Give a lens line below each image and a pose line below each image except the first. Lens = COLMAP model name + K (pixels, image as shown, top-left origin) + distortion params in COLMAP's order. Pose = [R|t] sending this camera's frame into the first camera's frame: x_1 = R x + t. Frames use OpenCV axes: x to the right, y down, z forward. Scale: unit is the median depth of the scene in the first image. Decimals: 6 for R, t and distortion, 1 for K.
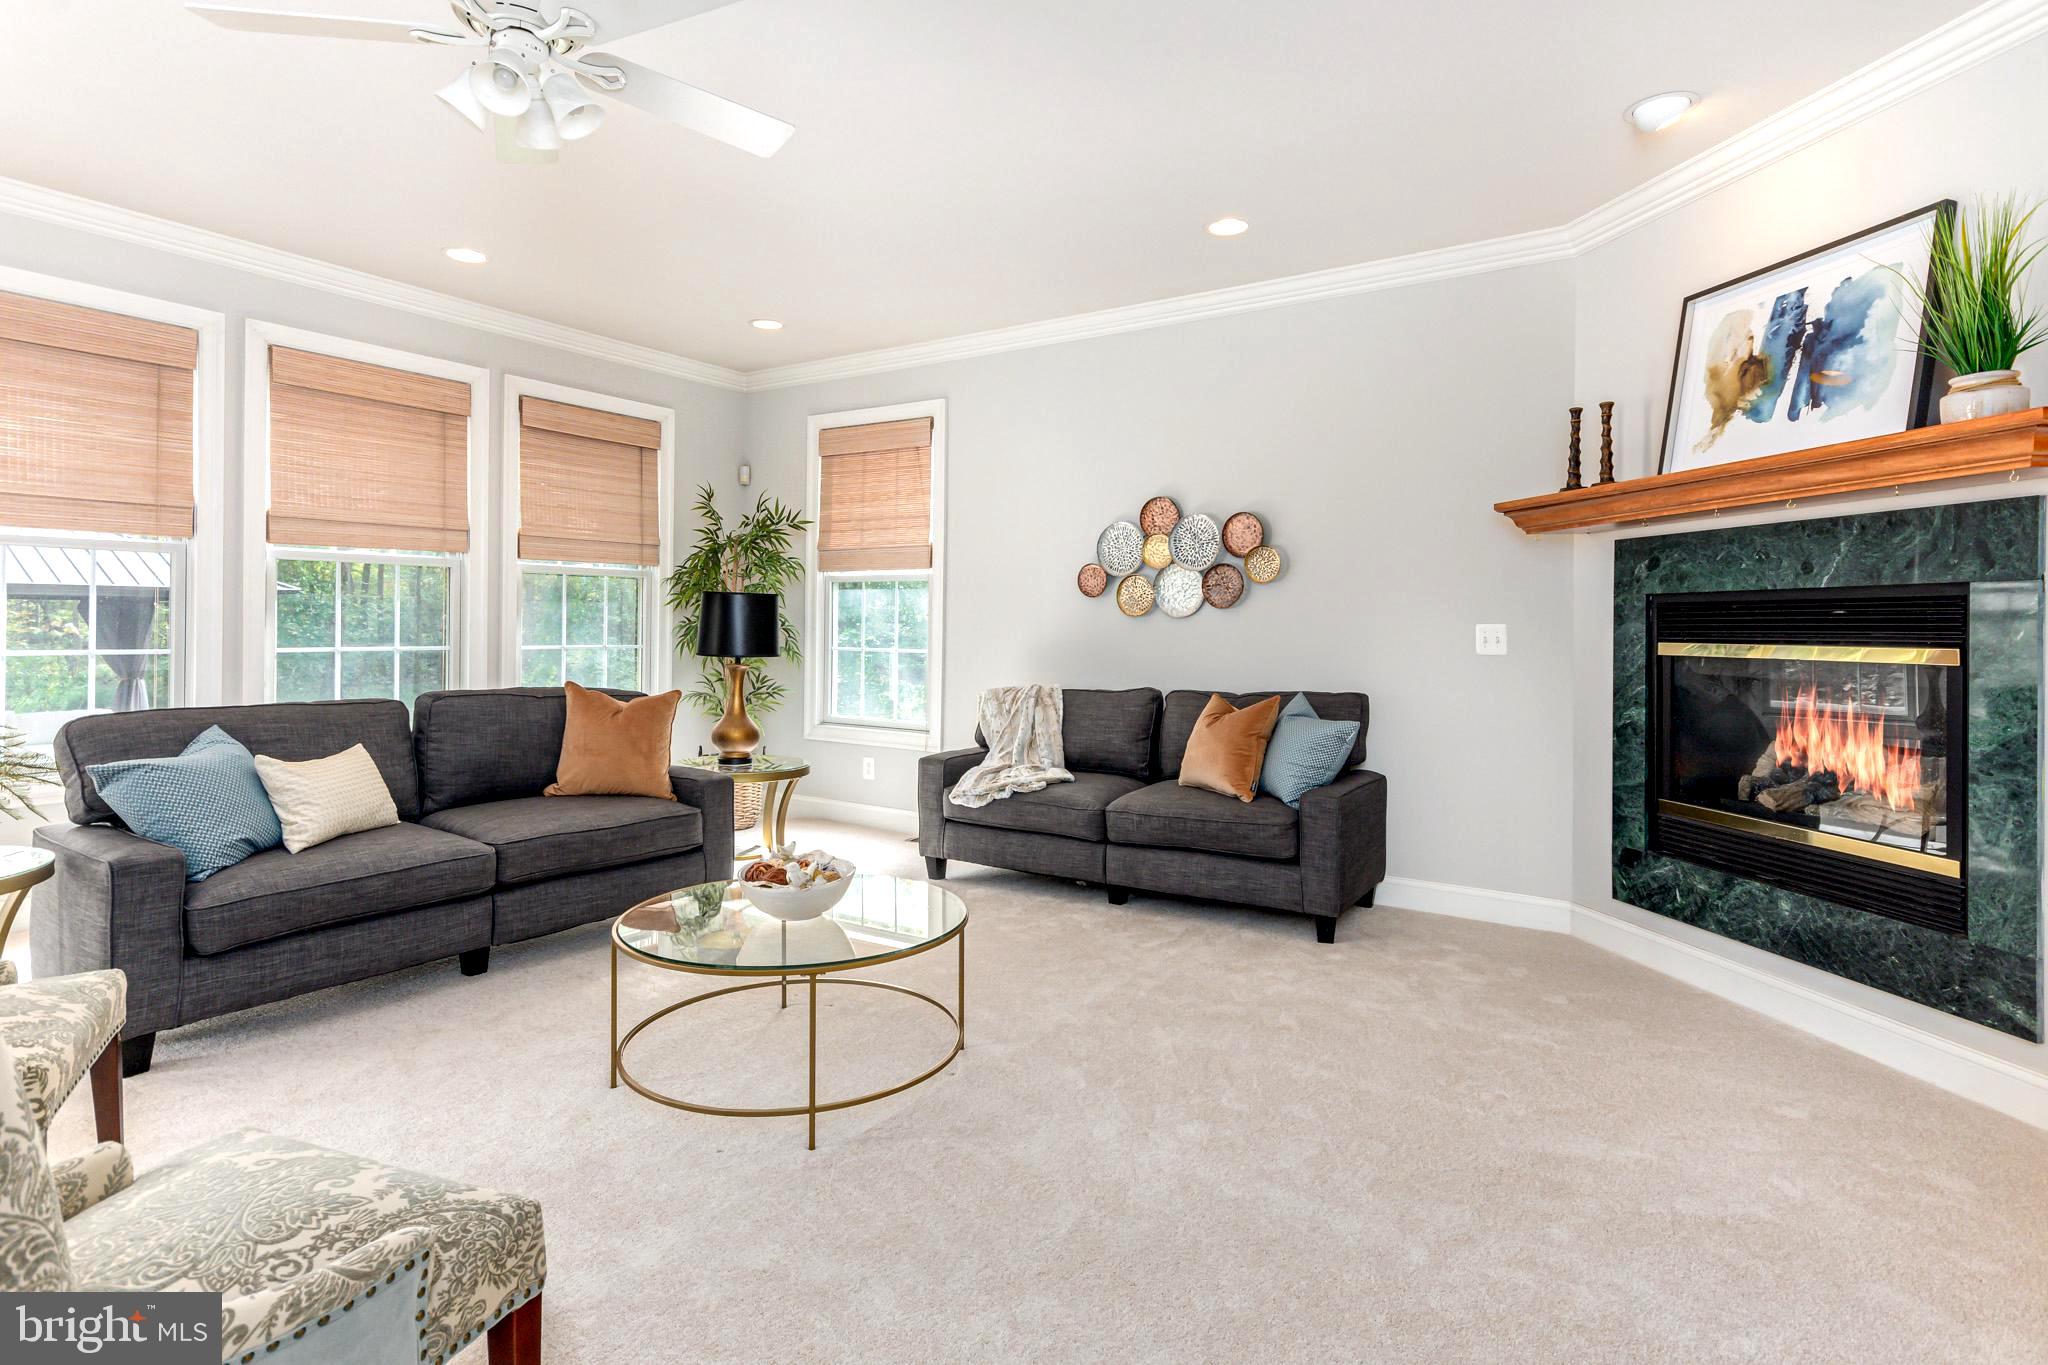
lens RADIAL K [[1070.3, 0, 1003.8], [0, 1070.3, 621.2], [0, 0, 1]] dist [0.017505, 0.000357]
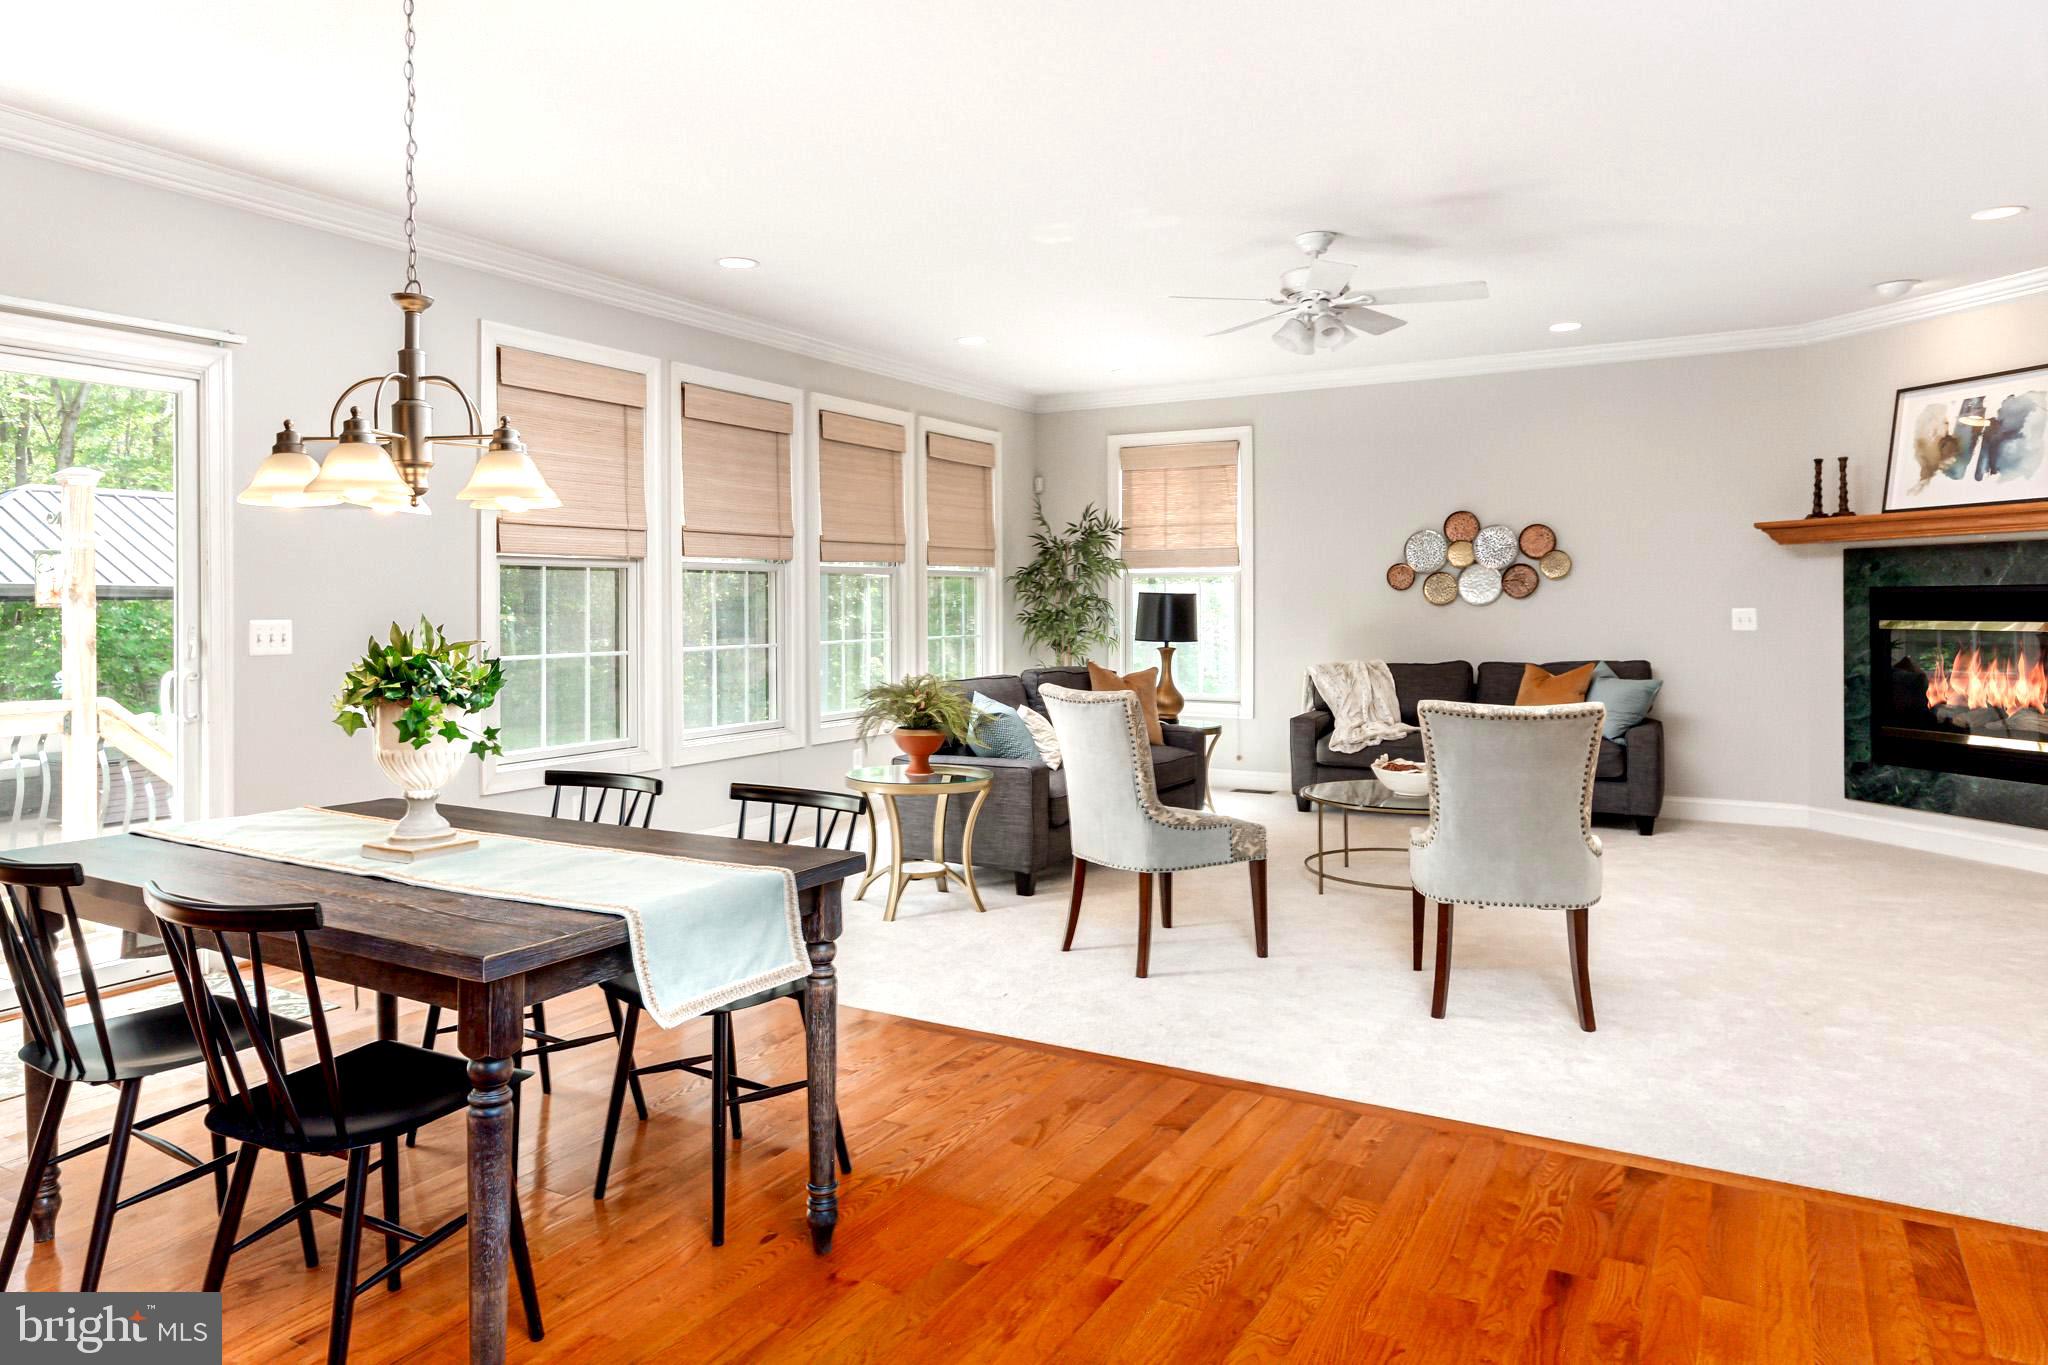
lens RADIAL K [[1350.8, 0, 919.1], [0, 1350.8, 606.9], [0, 0, 1]] dist [0.005989, 0.003442]
pose [[0.999193, -0.016297, 0.036721, -0.759571], [0.016035, 0.999844, 0.007404, -0.032758], [-0.036836, -0.006809, 0.999298, -0.790910]]
